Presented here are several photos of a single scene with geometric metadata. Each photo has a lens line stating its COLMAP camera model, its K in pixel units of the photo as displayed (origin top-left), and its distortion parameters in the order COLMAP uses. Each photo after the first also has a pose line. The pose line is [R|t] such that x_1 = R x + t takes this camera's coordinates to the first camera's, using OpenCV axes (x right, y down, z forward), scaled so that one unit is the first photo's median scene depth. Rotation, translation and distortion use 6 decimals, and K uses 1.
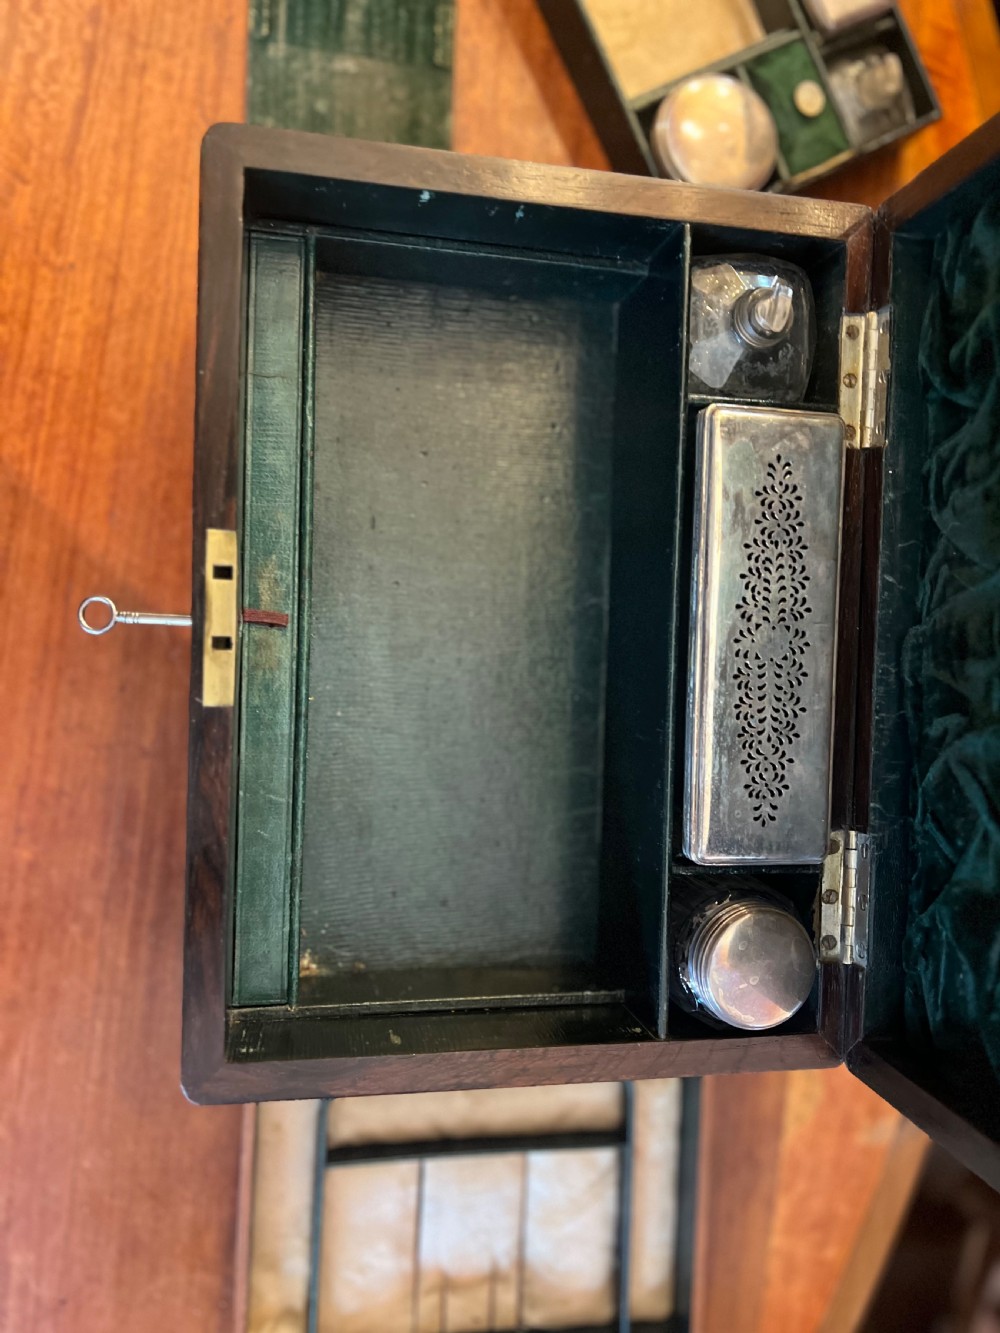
lens RADIAL K [[988.1, 0, 493.2], [0, 988.1, 674.2], [0, 0, 1]] dist [0.080641, -0.123659]
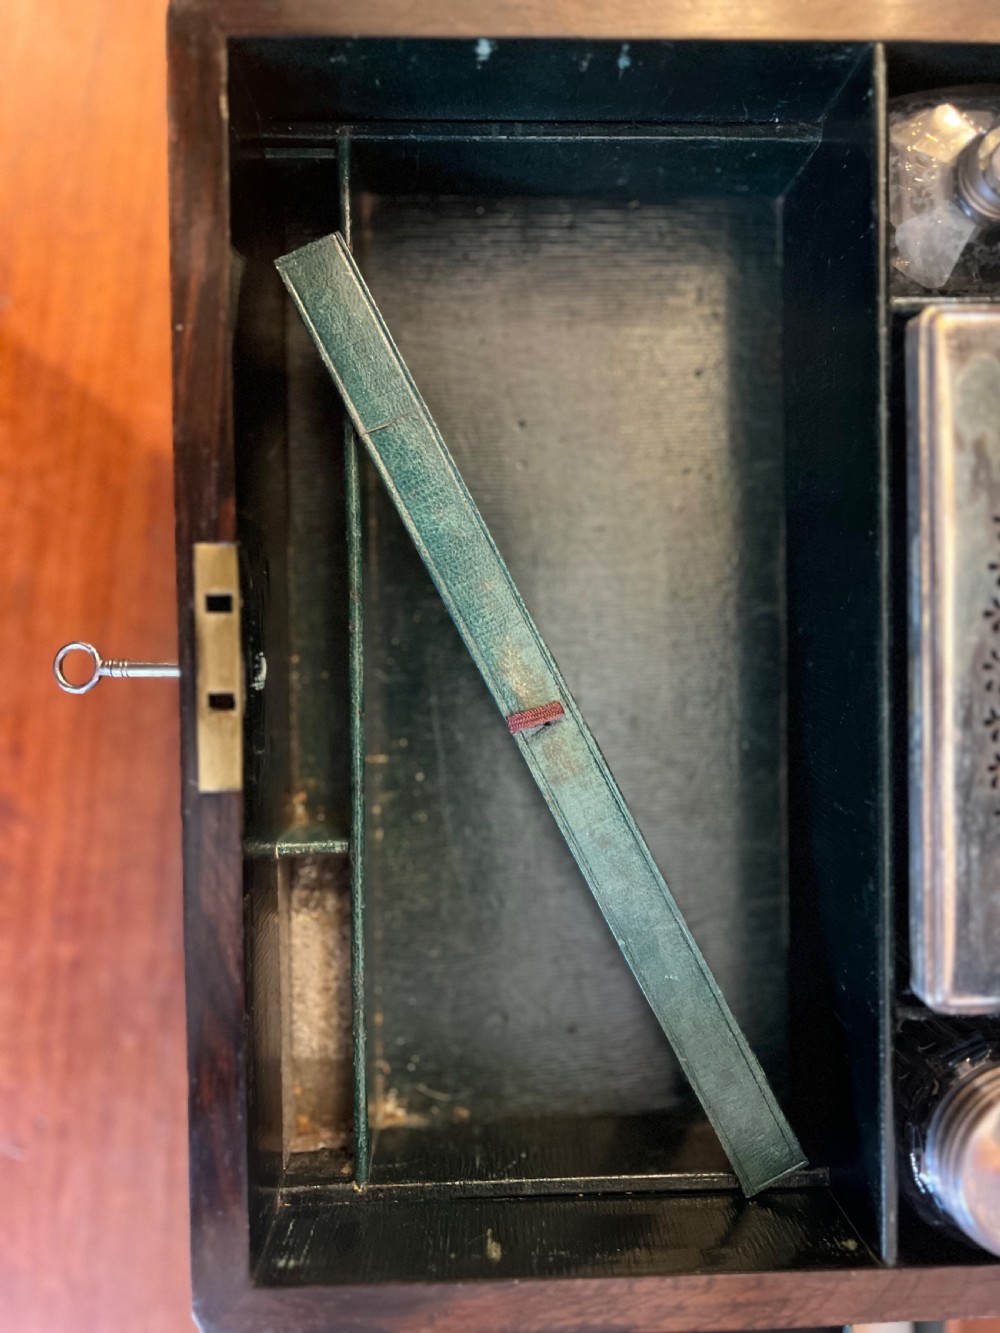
lens RADIAL K [[1102.9, 0, 475.1], [0, 1102.9, 682.3], [0, 0, 1]] dist [0.002931, 0.000901]
pose [[0.984323, -0.038476, -0.172129, 0.037575], [0.037242, 0.999252, -0.010389, -0.026436], [0.172400, 0.003816, 0.985020, 0.218226]]
